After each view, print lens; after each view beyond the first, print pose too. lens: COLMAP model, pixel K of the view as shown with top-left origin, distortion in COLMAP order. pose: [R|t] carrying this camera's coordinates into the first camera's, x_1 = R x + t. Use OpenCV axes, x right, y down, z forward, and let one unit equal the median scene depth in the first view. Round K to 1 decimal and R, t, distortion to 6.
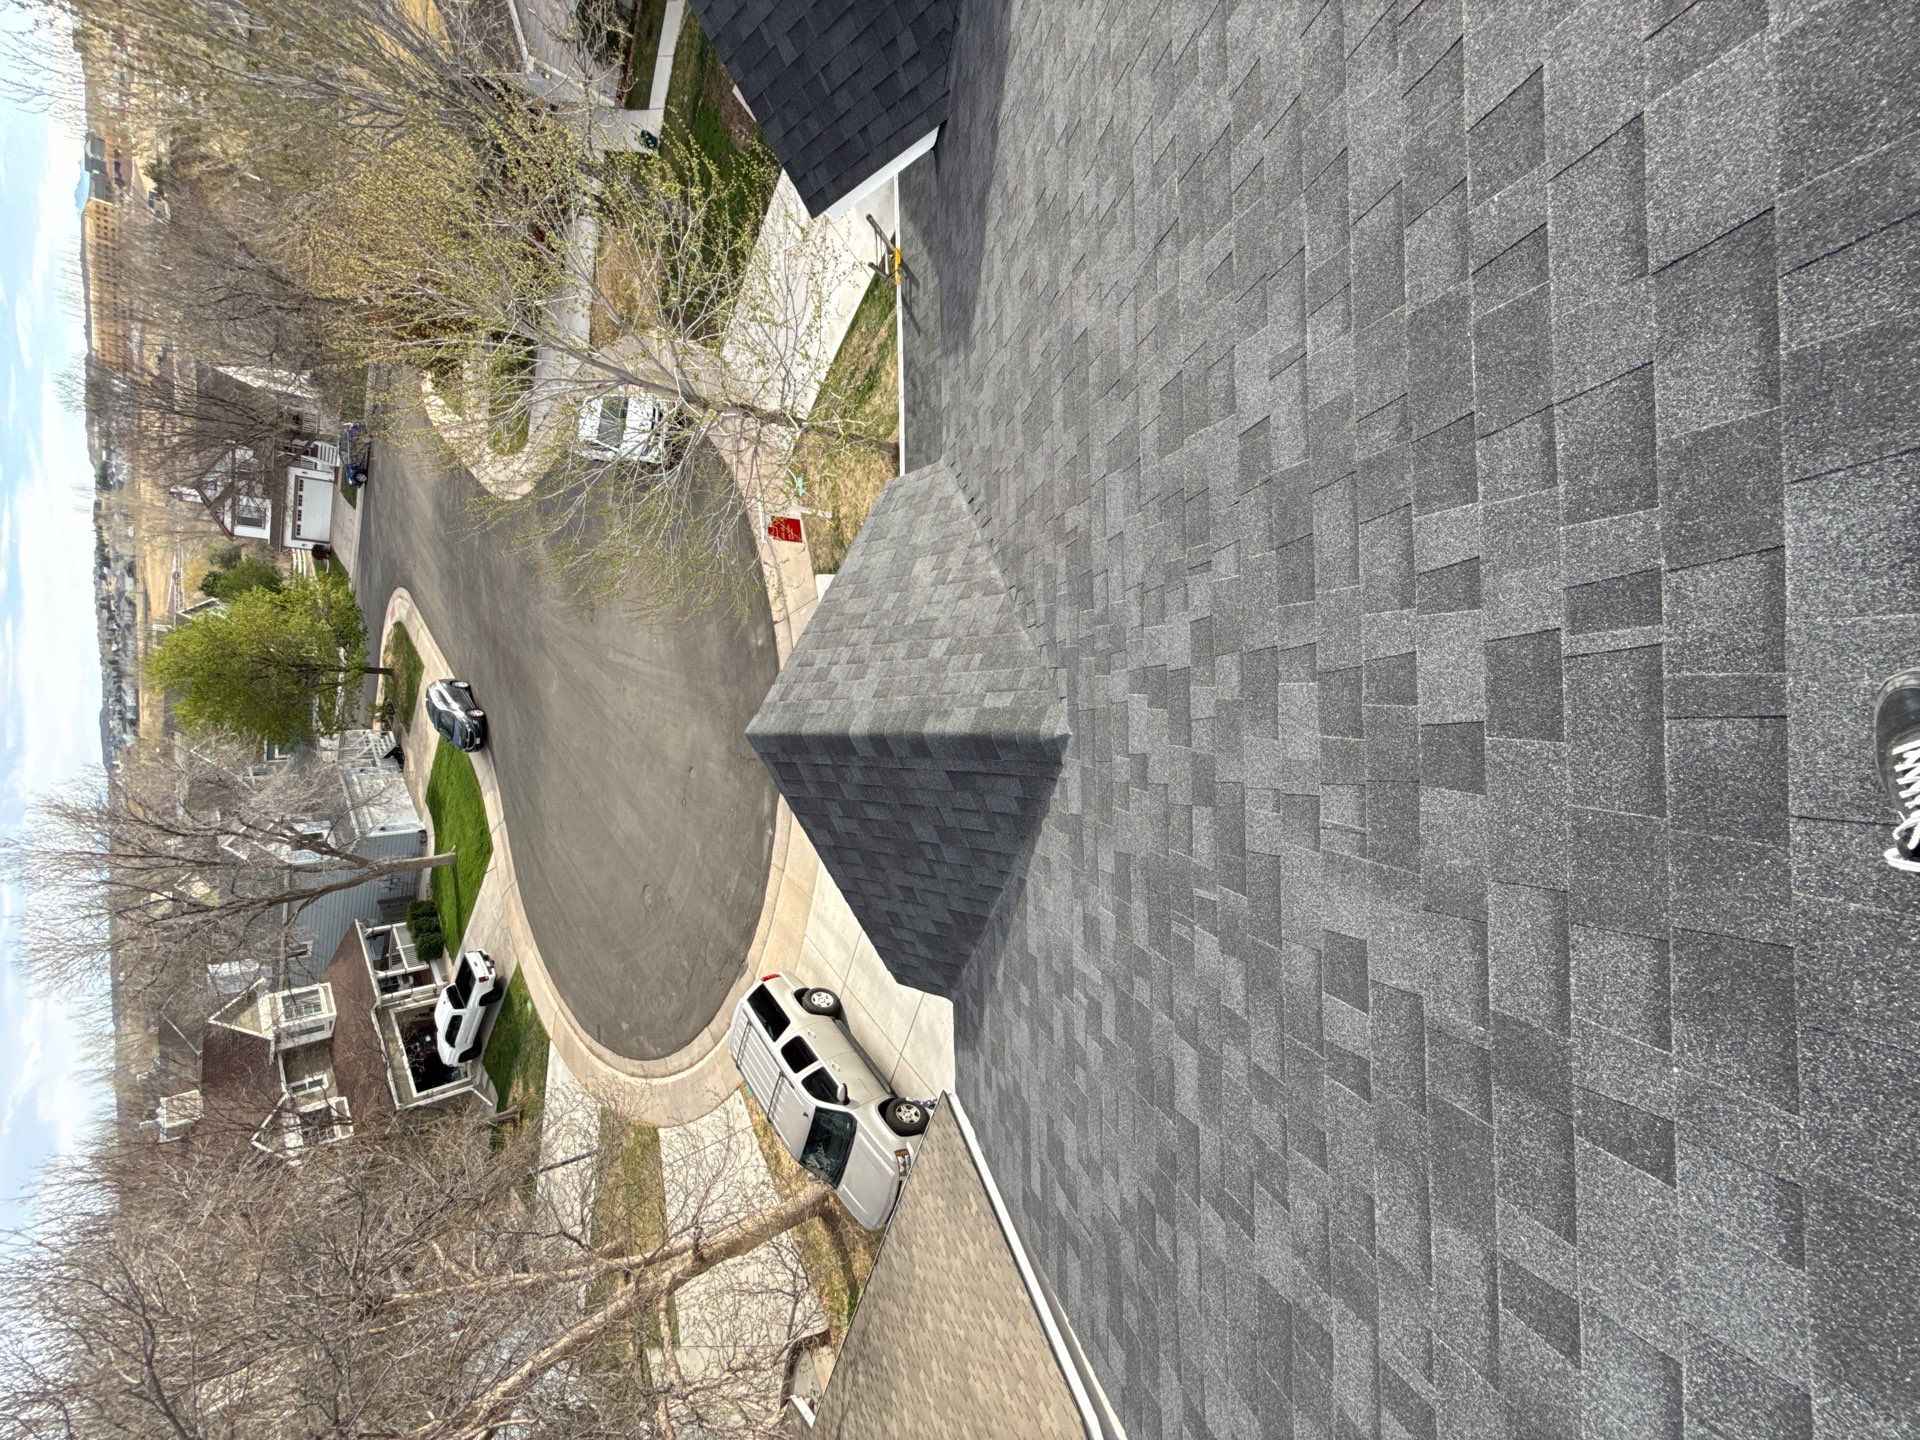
lens RADIAL K [[759.4, 0, 960.0], [0, 759.4, 720.0], [0, 0, 1]] dist [-0.000403, 0.000084]
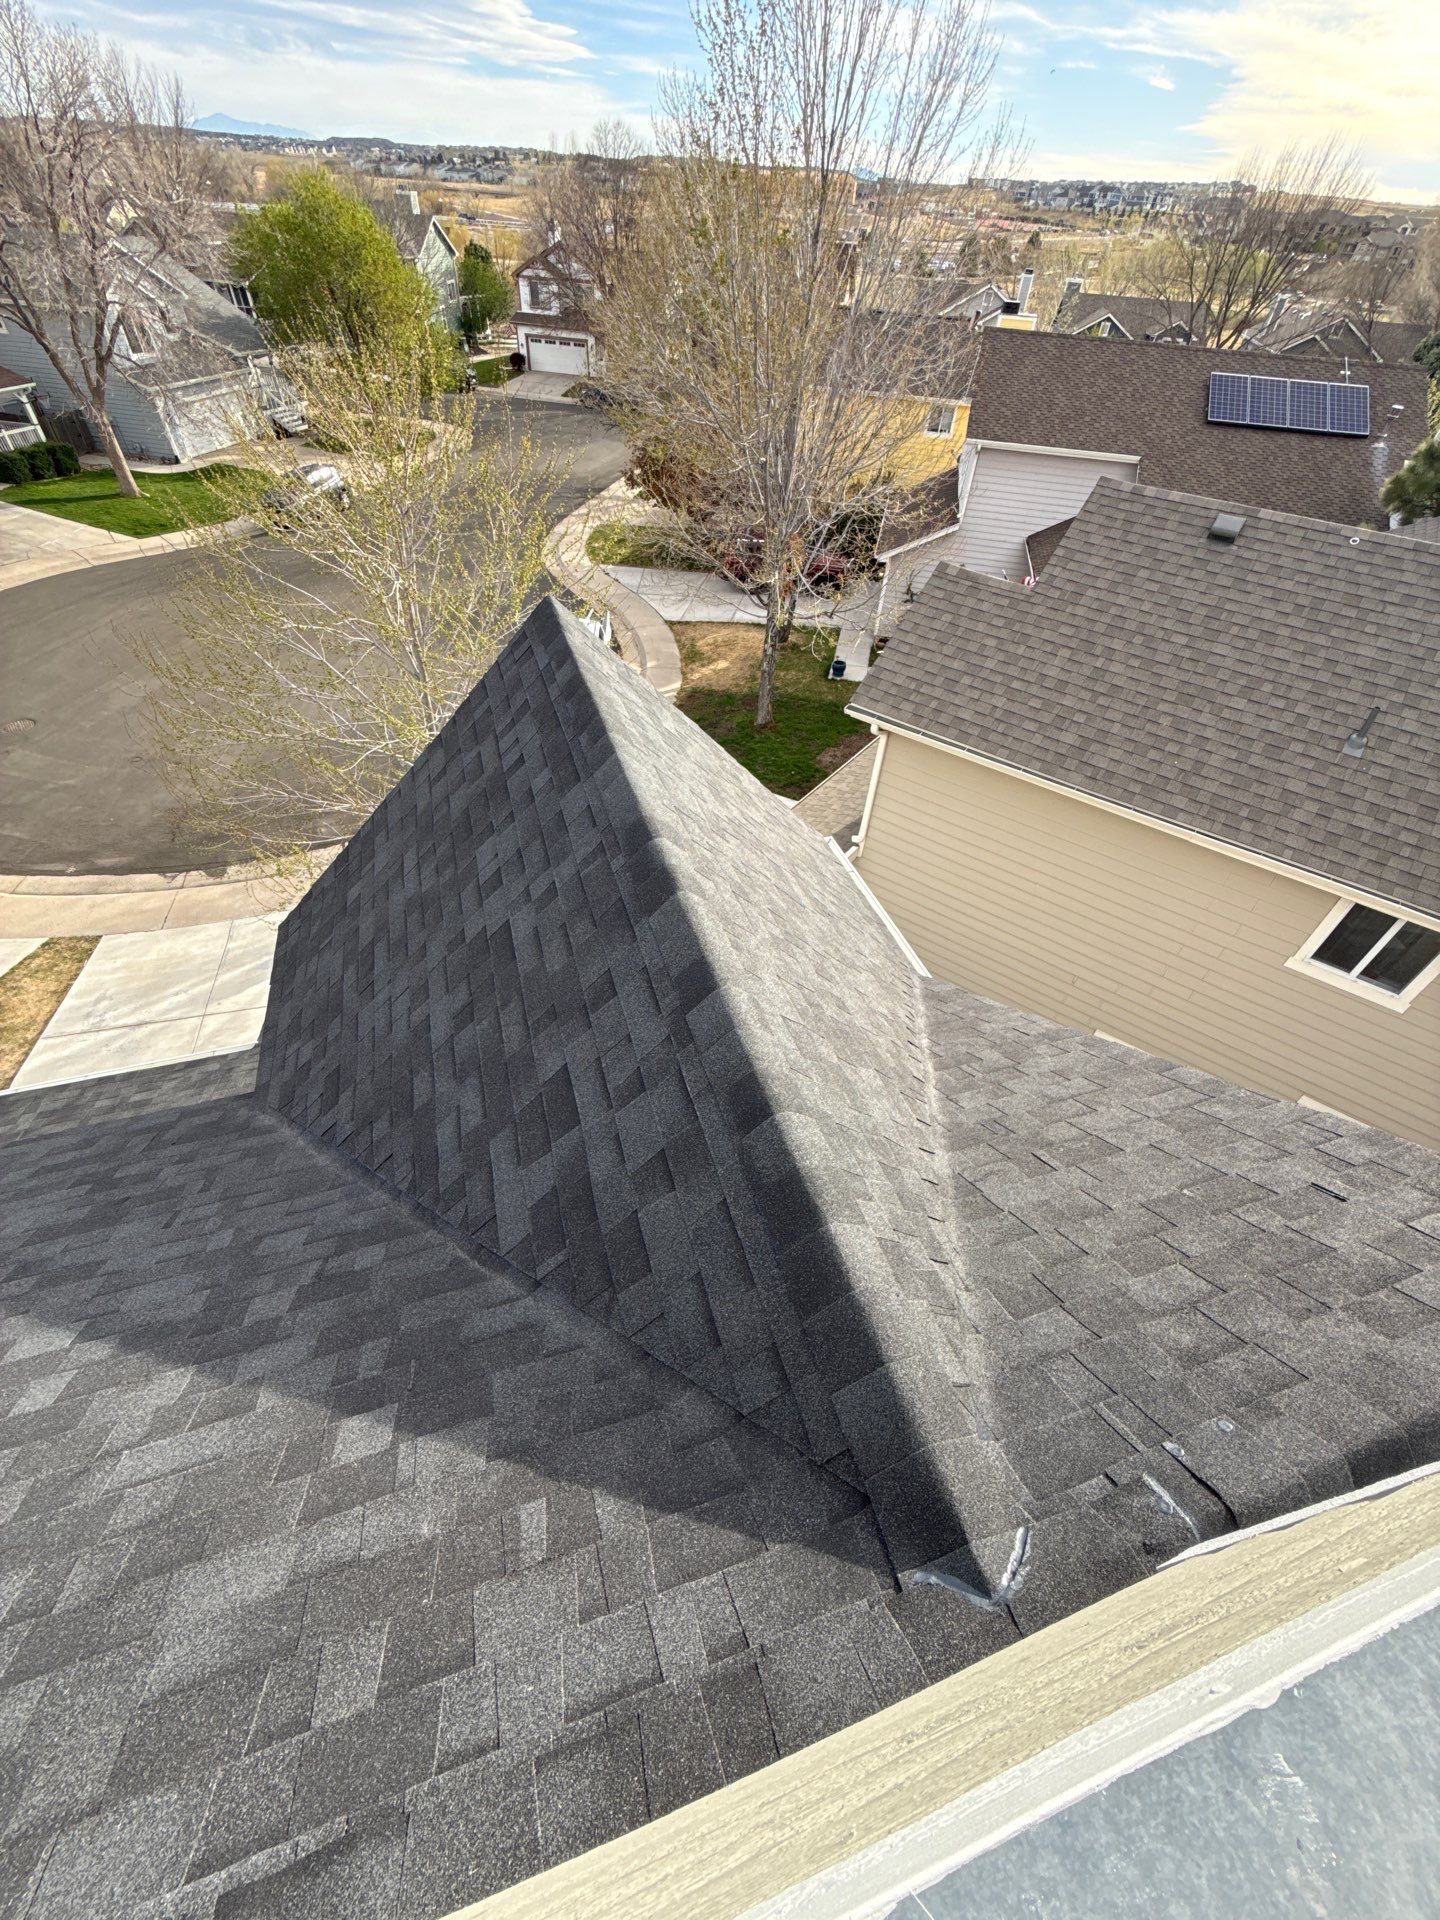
lens RADIAL K [[759.4, 0, 720.0], [0, 759.4, 960.0], [0, 0, 1]] dist [-0.000403, 0.000084]
pose [[0.167567, 0.985774, -0.013067, -0.007803], [-0.955522, 0.159133, -0.248303, -0.104565], [-0.242691, 0.054093, 0.968594, 0.010065]]
